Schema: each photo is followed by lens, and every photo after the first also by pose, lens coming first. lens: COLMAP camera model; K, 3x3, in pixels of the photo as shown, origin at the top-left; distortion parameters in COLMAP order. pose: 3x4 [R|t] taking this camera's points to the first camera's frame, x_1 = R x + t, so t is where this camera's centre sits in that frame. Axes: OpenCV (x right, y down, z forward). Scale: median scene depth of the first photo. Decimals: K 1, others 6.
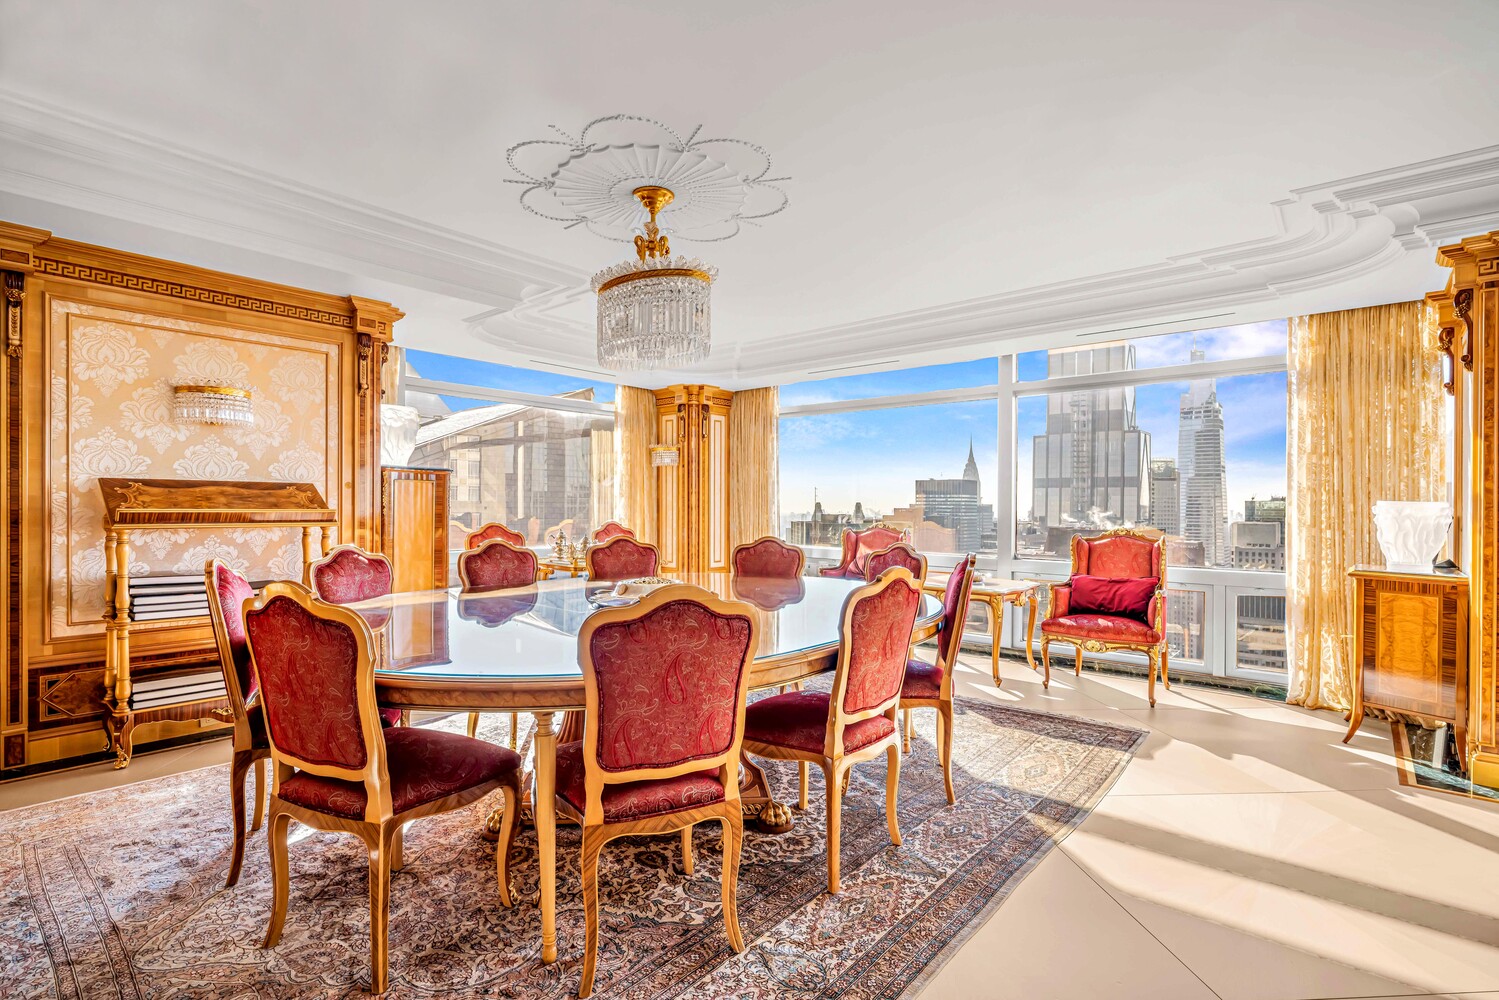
lens RADIAL K [[721.7, 0, 753.2], [0, 721.7, 505.3], [0, 0, 1]] dist [0.032640, -0.000187]
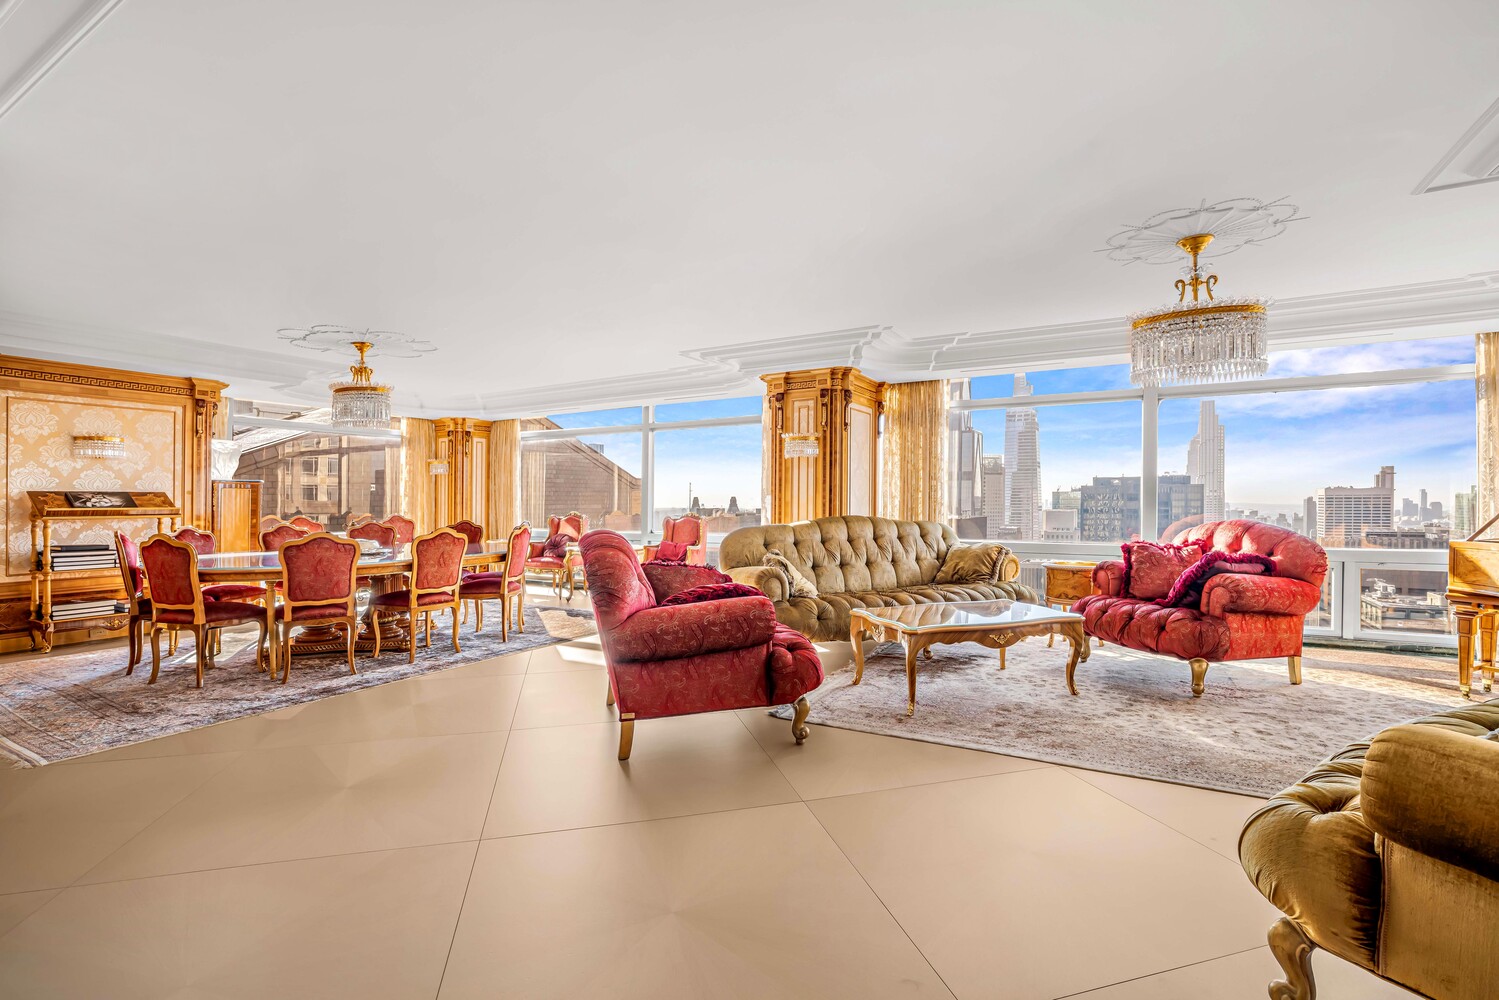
lens RADIAL K [[704.0, 0, 744.5], [0, 704.0, 484.8], [0, 0, 1]] dist [-0.002331, 0.019031]
pose [[0.987911, -0.007627, 0.154833, 0.478499], [0.010906, 0.999734, -0.020340, 0.000667], [-0.154636, 0.021783, 0.987731, -0.847562]]
